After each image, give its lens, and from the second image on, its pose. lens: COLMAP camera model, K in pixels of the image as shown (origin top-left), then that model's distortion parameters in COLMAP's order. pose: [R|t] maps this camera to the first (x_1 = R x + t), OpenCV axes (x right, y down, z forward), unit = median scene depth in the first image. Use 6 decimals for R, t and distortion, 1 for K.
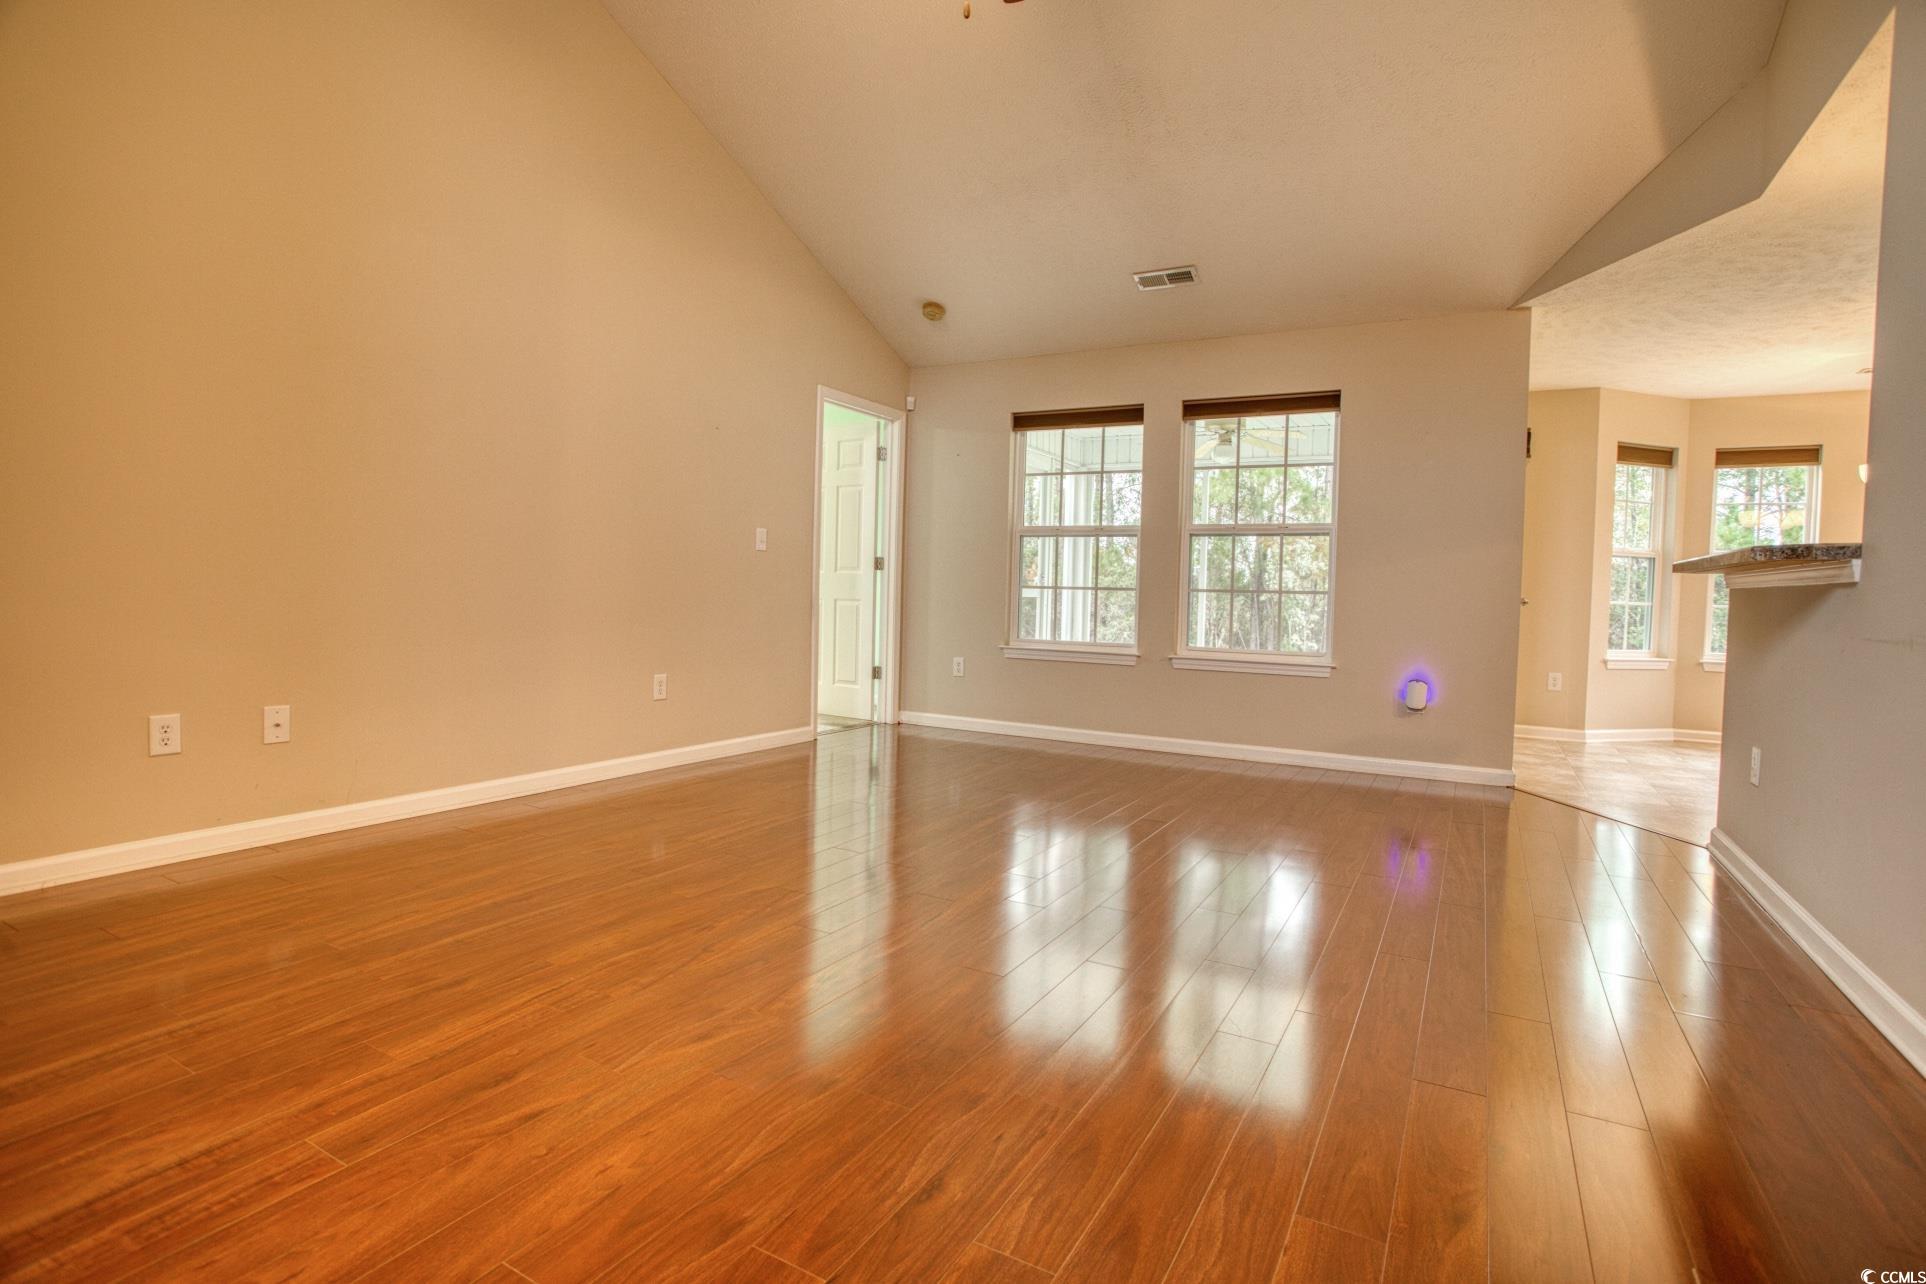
lens RADIAL K [[936.3, 0, 964.0], [0, 936.3, 627.0], [0, 0, 1]] dist [-0.071874, 0.031098]
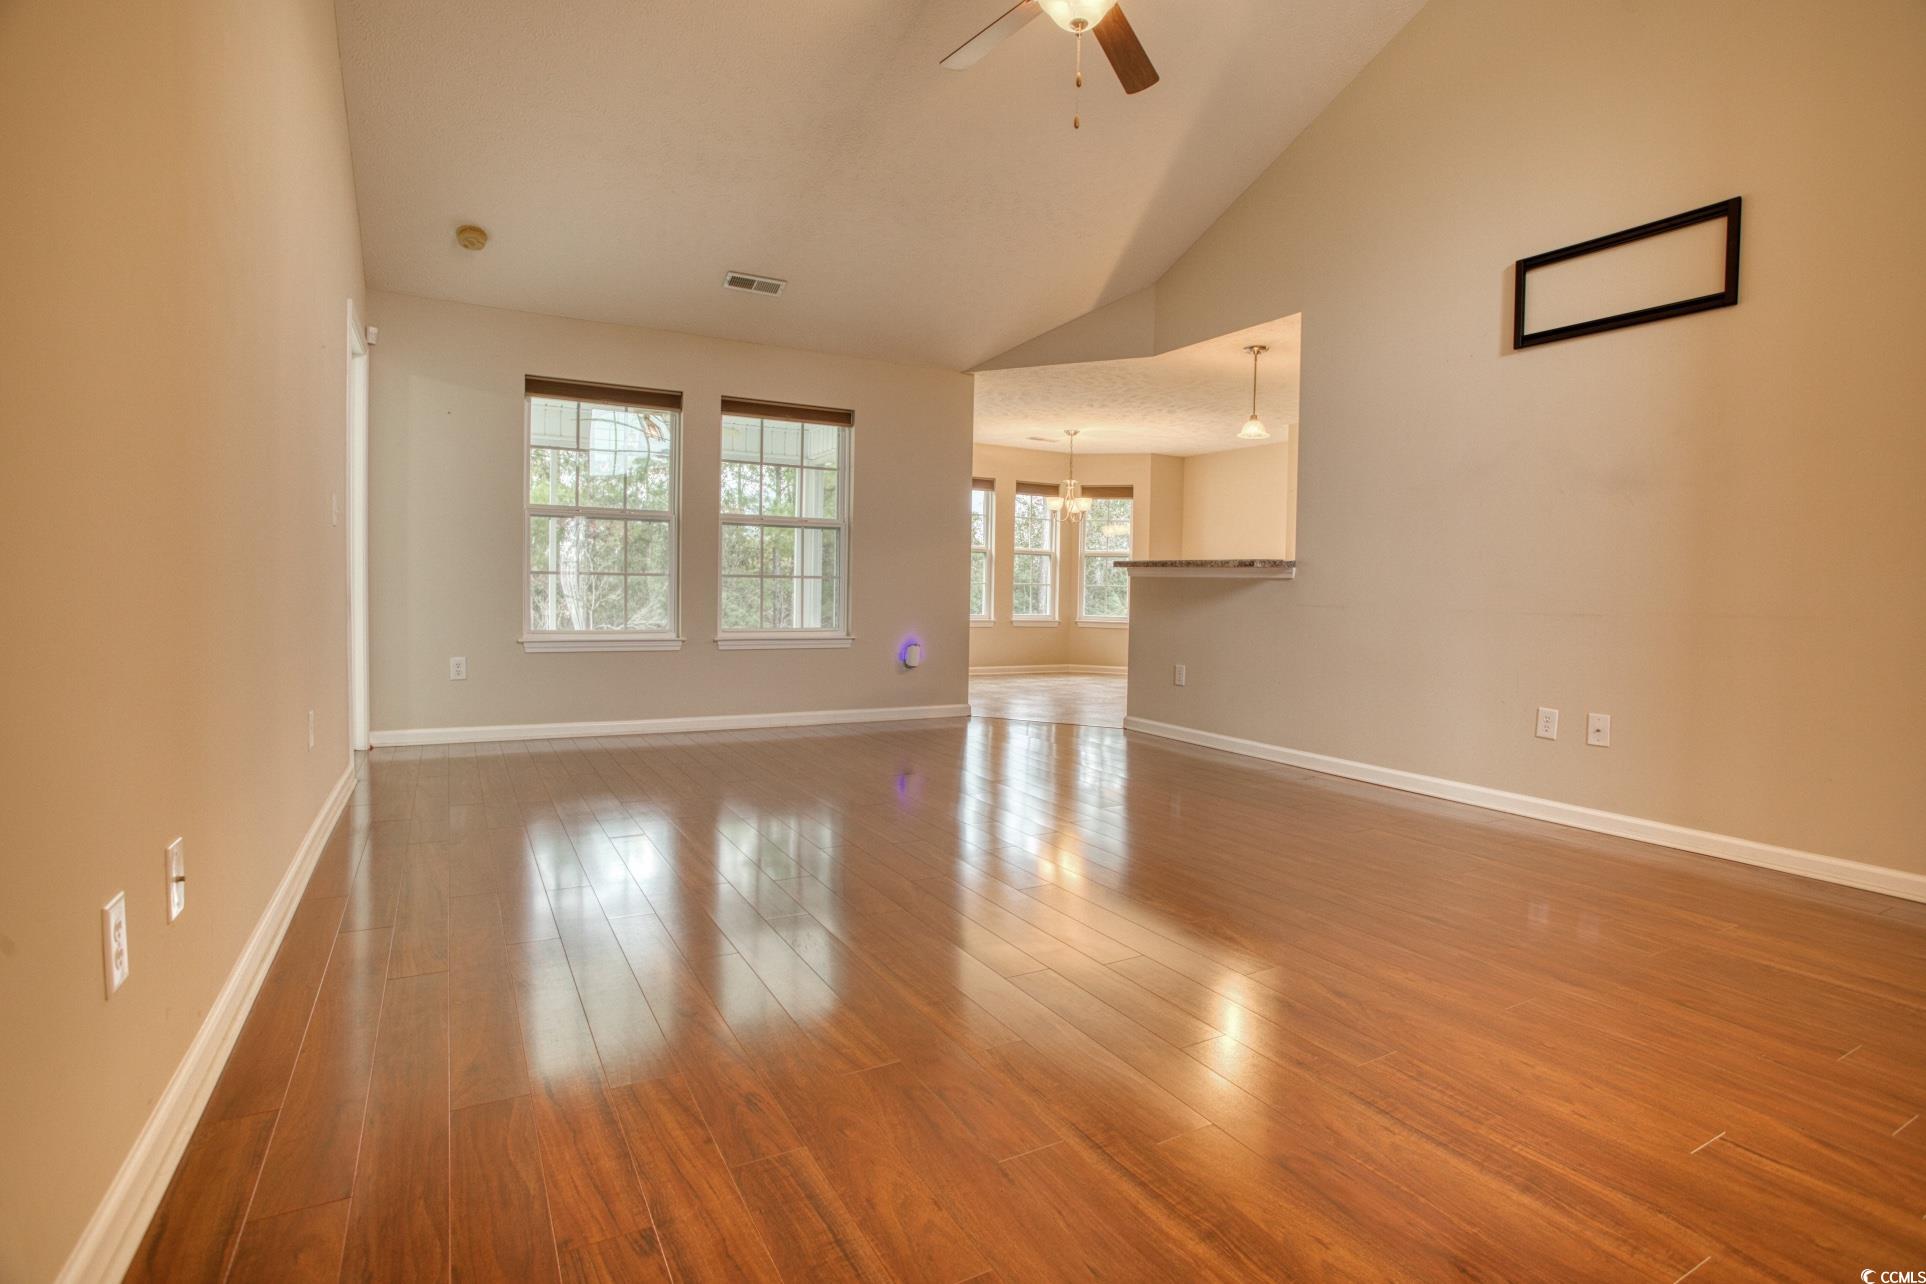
lens RADIAL K [[936.3, 0, 964.0], [0, 936.3, 627.0], [0, 0, 1]] dist [-0.071874, 0.031098]
pose [[0.522662, -0.052173, 0.850942, -0.522363], [0.025471, 0.998636, 0.045583, -0.022401], [-0.852159, -0.002150, 0.523278, 0.210422]]
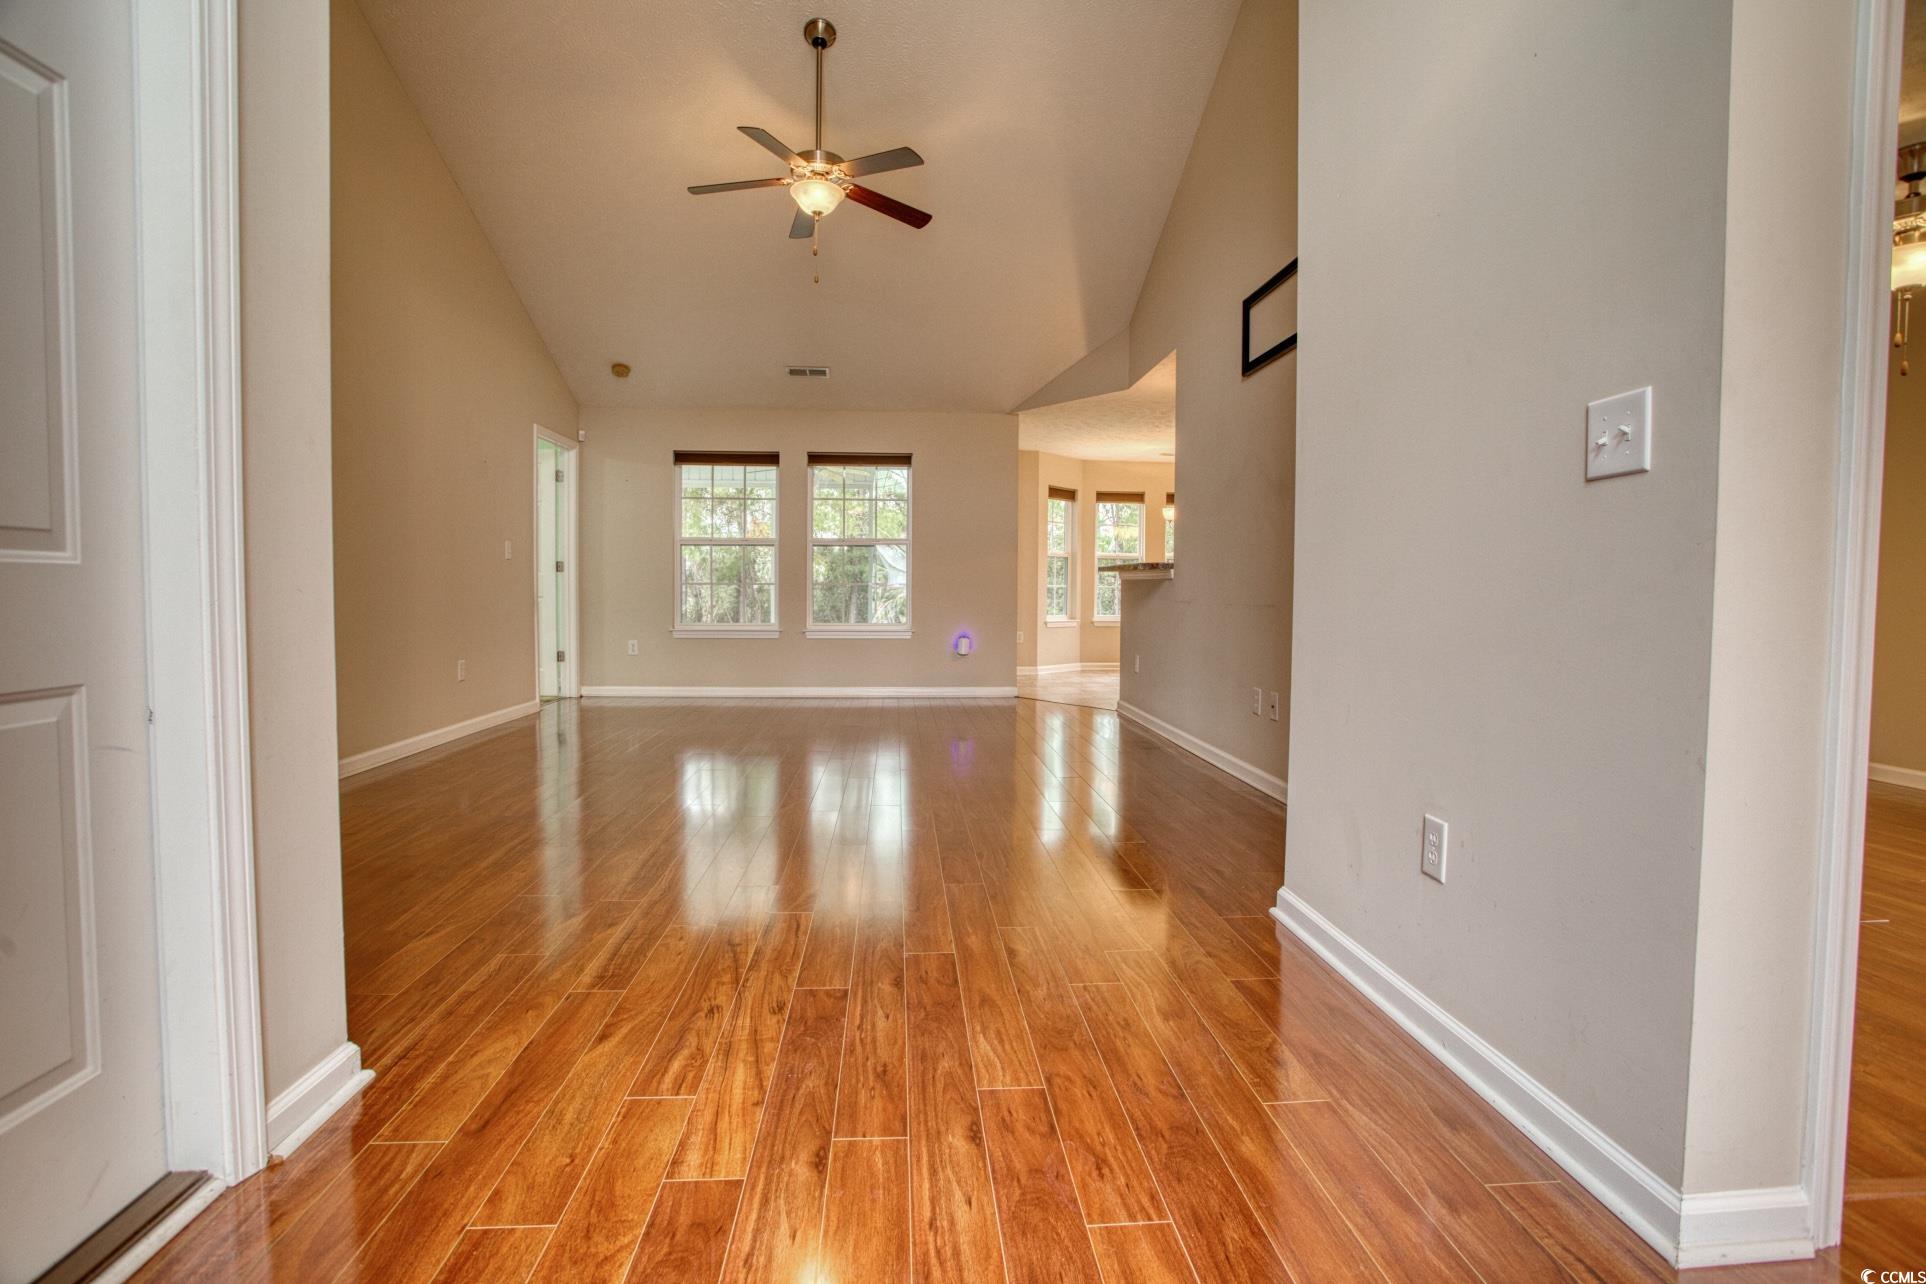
lens RADIAL K [[940.2, 0, 953.2], [0, 940.2, 616.3], [0, 0, 1]] dist [-0.067406, 0.031055]
pose [[0.840299, -0.036980, 0.540861, -0.363525], [0.035994, 0.999275, 0.012402, 0.000226], [-0.540927, 0.009046, 0.841021, -0.334959]]
